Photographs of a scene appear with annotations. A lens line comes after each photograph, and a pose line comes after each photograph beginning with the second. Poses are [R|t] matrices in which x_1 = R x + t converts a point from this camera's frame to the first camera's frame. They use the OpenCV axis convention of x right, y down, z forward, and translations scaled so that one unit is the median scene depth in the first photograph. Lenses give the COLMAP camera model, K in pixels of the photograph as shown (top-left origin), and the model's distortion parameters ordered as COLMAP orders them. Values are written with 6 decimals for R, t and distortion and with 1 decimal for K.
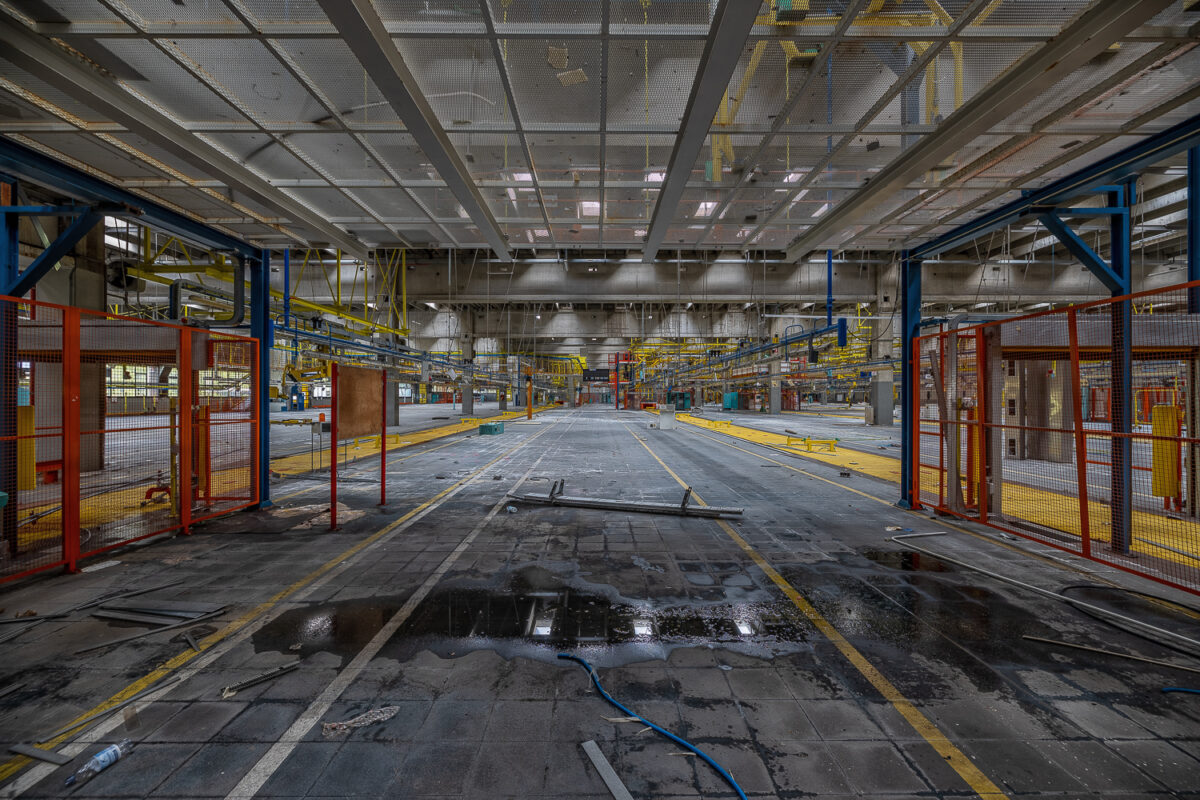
lens RADIAL K [[517.8, 0, 599.8], [0, 517.8, 398.1], [0, 0, 1]] dist [-0.001256, -0.000120]
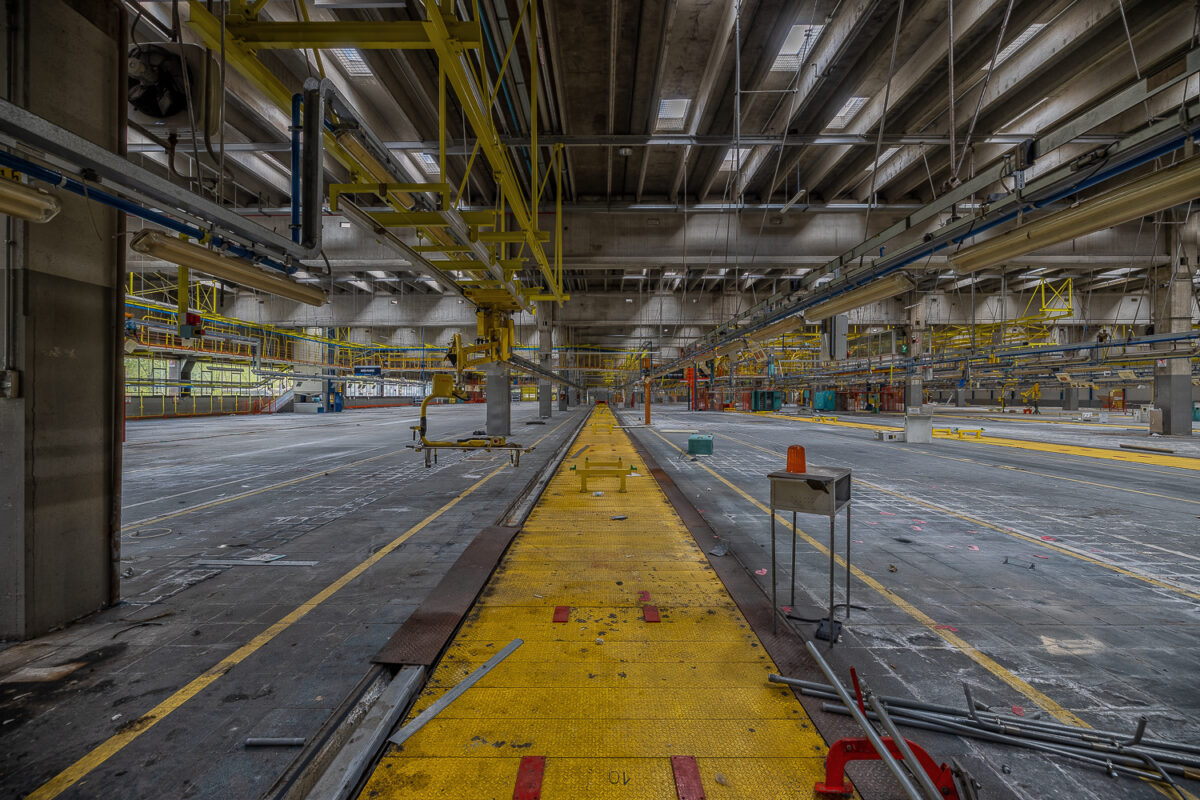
lens RADIAL K [[517.8, 0, 599.2], [0, 517.8, 397.3], [0, 0, 1]] dist [-0.001256, -0.000120]
pose [[0.999930, -0.000300, -0.011869, -0.160345], [0.000299, 1.000000, -0.000104, -0.000244], [0.011869, 0.000101, 0.999930, 0.166549]]
